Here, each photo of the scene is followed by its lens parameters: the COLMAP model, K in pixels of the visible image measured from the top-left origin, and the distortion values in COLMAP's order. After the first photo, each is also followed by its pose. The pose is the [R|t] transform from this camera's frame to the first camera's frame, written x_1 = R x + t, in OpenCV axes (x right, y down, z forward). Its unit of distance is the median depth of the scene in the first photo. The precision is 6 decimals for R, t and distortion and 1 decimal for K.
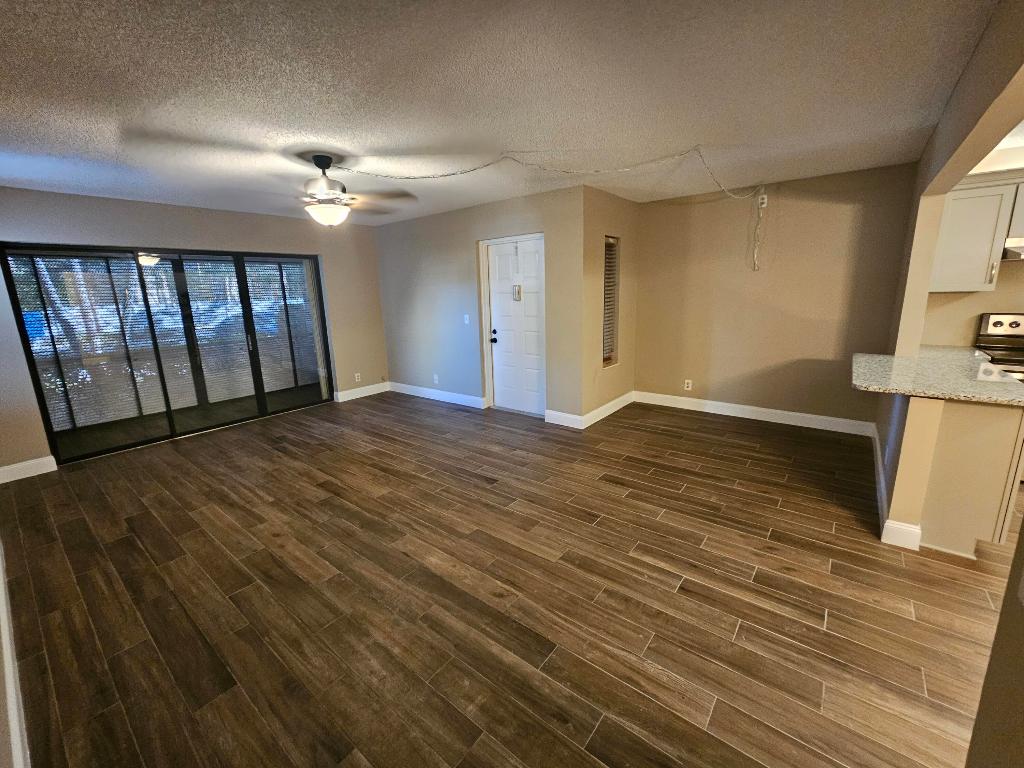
lens RADIAL K [[421.6, 0, 512.2], [0, 421.6, 379.7], [0, 0, 1]] dist [0.000627, 0.000352]
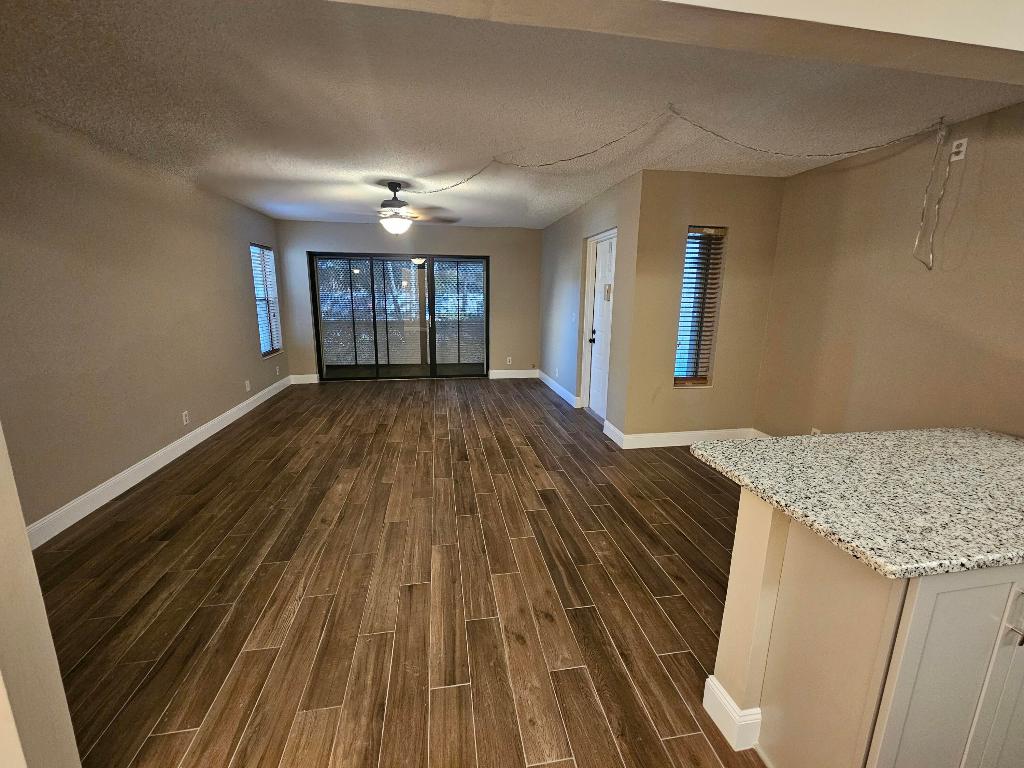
lens RADIAL K [[420.7, 0, 511.0], [0, 420.7, 377.0], [0, 0, 1]] dist [0.001552, 0.000087]
pose [[0.744724, 0.168766, -0.645682, 0.666848], [-0.172046, 0.983345, 0.058587, -0.051734], [0.644815, 0.067456, 0.761356, 0.215367]]
